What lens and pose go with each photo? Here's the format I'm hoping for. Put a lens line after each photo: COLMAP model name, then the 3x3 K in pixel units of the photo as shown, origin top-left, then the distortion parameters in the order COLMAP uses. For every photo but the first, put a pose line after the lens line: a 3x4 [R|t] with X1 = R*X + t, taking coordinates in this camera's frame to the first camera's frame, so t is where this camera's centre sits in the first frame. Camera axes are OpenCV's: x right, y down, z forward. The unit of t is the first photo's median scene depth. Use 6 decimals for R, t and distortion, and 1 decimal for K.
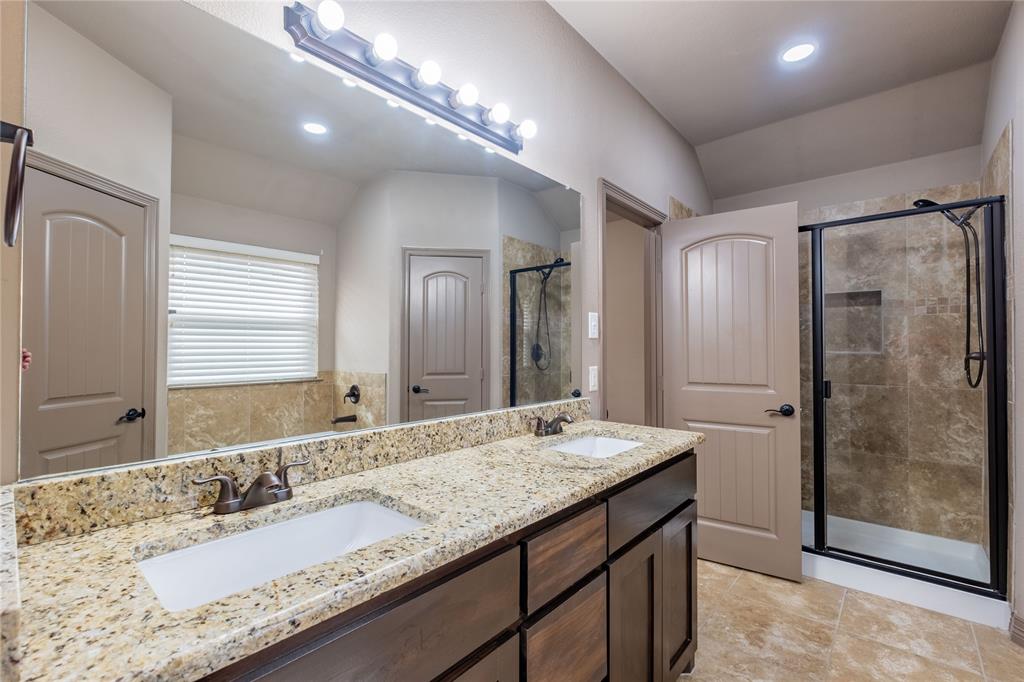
lens RADIAL K [[446.6, 0, 507.1], [0, 446.6, 341.4], [0, 0, 1]] dist [-0.008557, 0.005998]
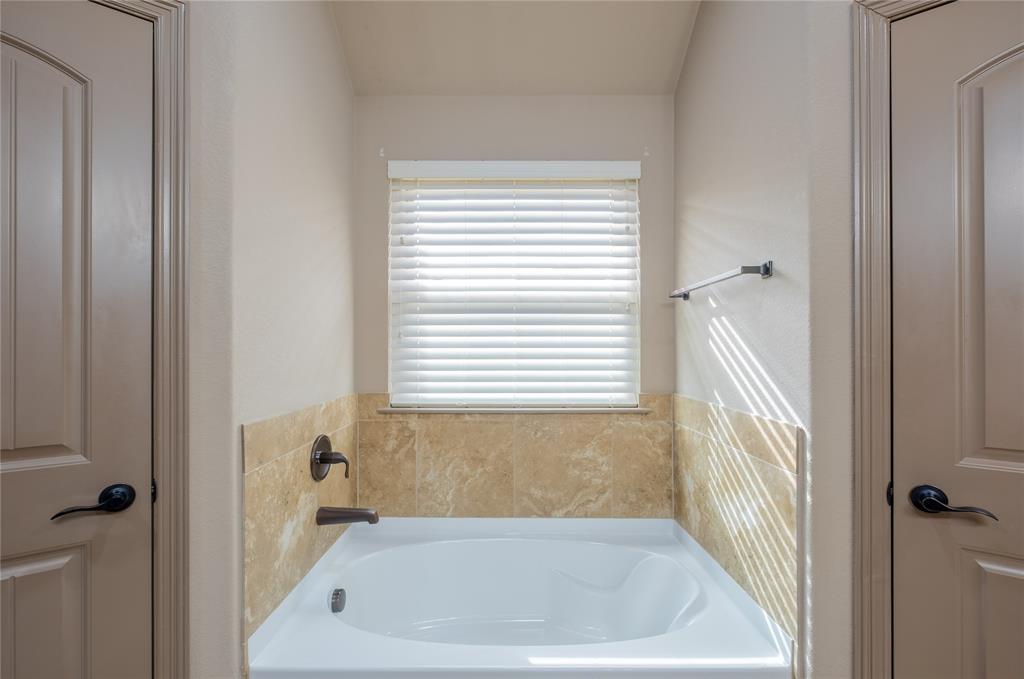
lens RADIAL K [[446.6, 0, 507.1], [0, 446.6, 339.9], [0, 0, 1]] dist [-0.008557, 0.005998]
pose [[0.657720, -0.012661, -0.753156, -0.351779], [0.008213, 0.999920, -0.009637, 0.025730], [0.753218, 0.000153, 0.657771, 1.337096]]
